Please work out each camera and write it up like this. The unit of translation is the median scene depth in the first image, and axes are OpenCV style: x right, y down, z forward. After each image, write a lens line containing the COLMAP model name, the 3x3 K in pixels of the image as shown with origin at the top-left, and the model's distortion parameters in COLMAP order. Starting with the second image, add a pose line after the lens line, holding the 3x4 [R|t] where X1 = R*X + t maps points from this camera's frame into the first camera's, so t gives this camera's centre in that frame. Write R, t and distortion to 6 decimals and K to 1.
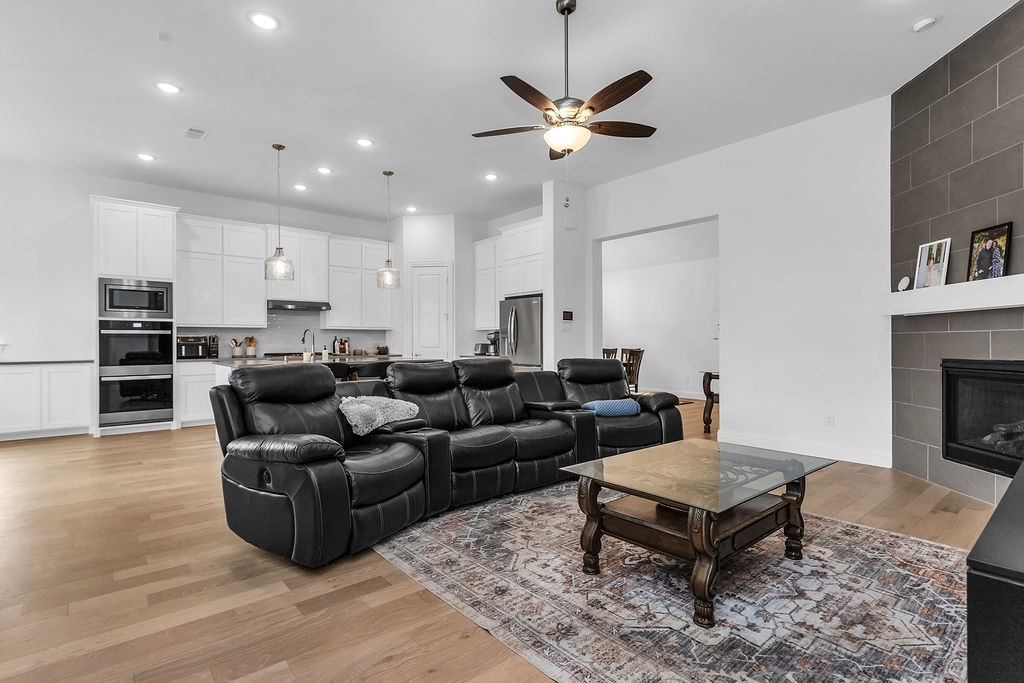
lens RADIAL K [[495.8, 0, 512.0], [0, 495.8, 341.5], [0, 0, 1]] dist [0.001270, 0.000364]
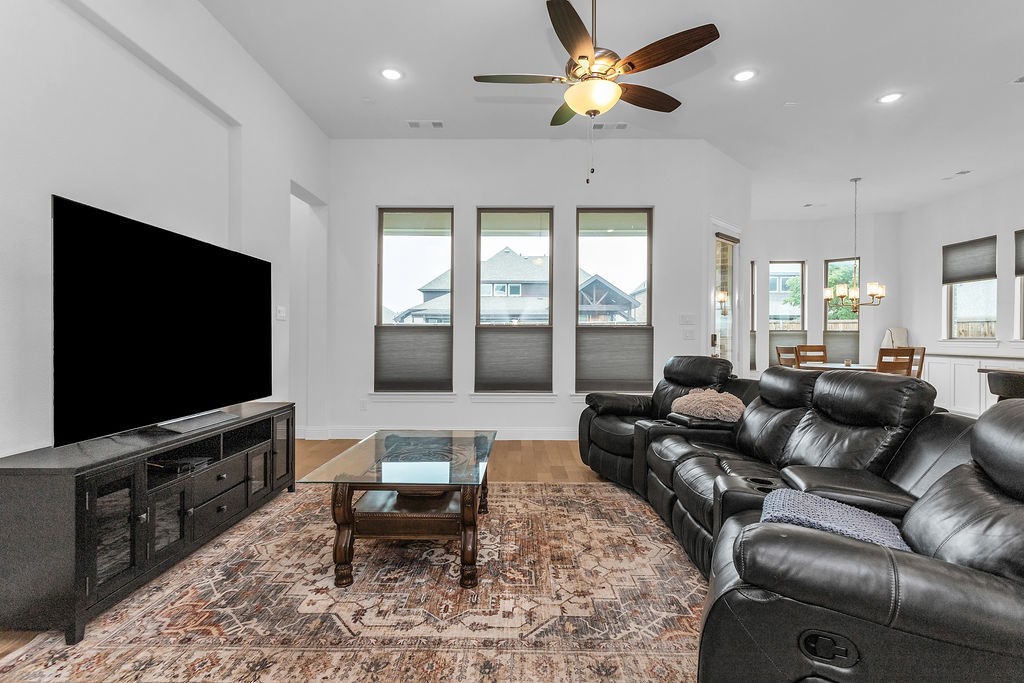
lens RADIAL K [[492.7, 0, 511.3], [0, 492.7, 335.6], [0, 0, 1]] dist [-0.000444, 0.000004]
pose [[-0.657133, -0.001761, -0.753773, 0.873504], [-0.000367, 0.999998, -0.002017, -0.006769], [0.753775, -0.001049, -0.657132, 1.522843]]
